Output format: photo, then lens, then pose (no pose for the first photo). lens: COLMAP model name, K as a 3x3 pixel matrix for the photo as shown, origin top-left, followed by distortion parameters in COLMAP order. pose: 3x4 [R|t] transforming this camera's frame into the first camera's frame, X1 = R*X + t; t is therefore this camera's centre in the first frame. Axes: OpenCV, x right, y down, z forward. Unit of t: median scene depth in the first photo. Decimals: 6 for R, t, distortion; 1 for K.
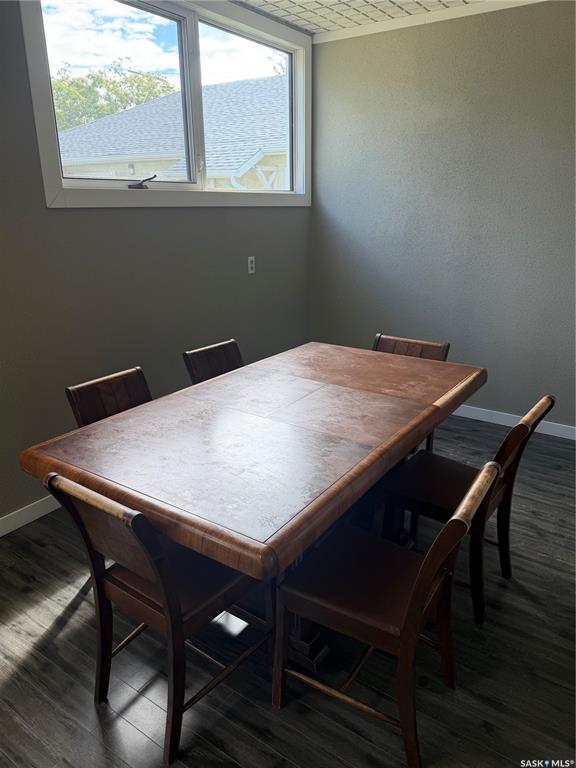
lens RADIAL K [[545.6, 0, 288.2], [0, 545.6, 383.0], [0, 0, 1]] dist [0.043658, -0.054420]
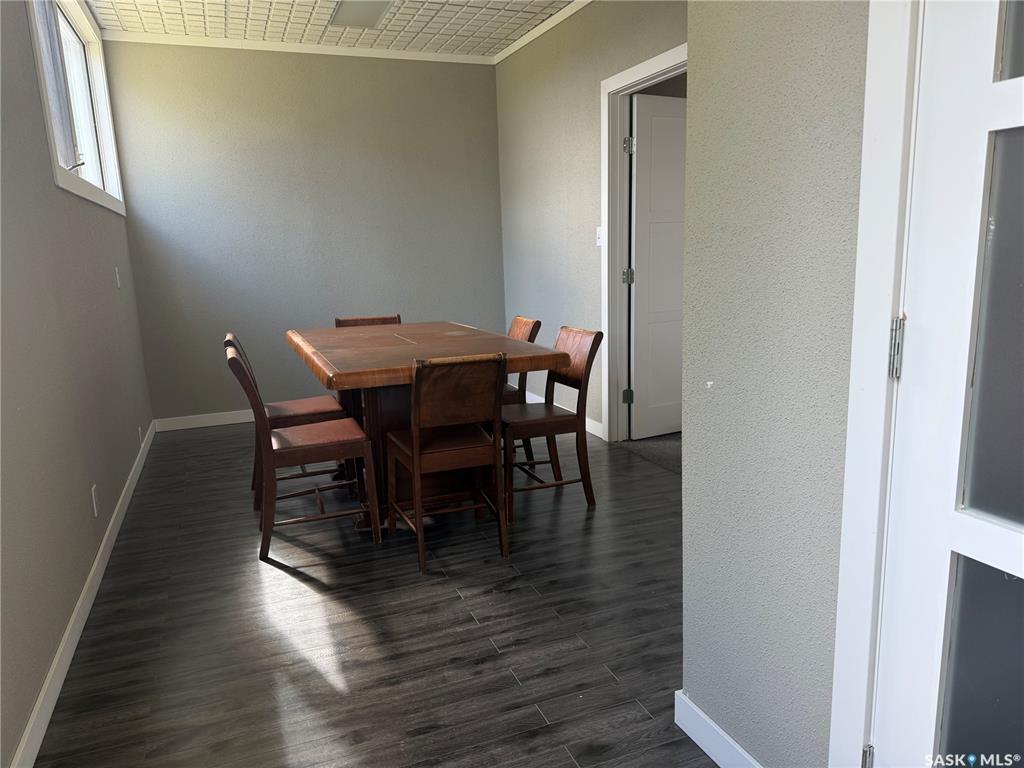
lens RADIAL K [[727.5, 0, 518.1], [0, 727.5, 390.8], [0, 0, 1]] dist [0.043658, -0.054420]
pose [[0.528944, -0.165228, 0.832417, -0.836843], [0.288295, 0.957517, 0.006867, 0.139876], [-0.798188, 0.236349, 0.554108, -0.072928]]
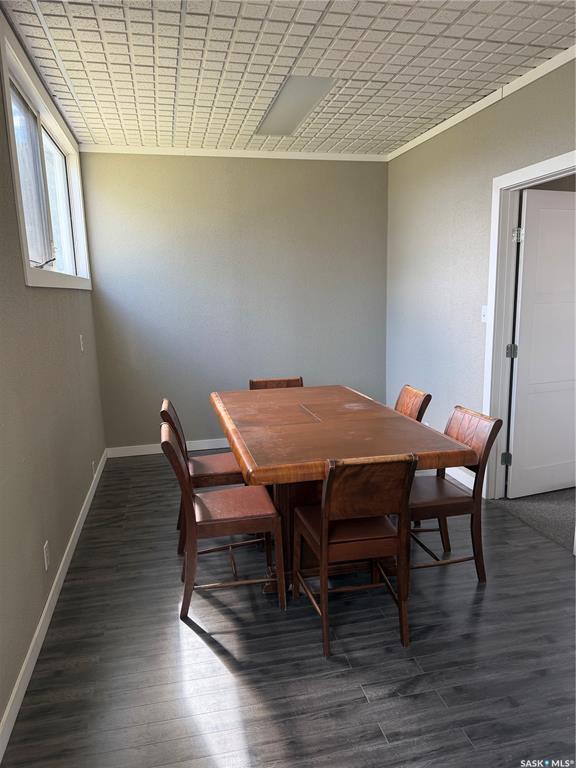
lens RADIAL K [[545.6, 0, 291.8], [0, 545.6, 381.3], [0, 0, 1]] dist [0.043658, -0.054420]
pose [[0.654167, -0.129229, 0.745228, -0.704562], [0.249521, 0.967007, -0.051344, 0.009122], [-0.714006, 0.219537, 0.664830, 0.050554]]
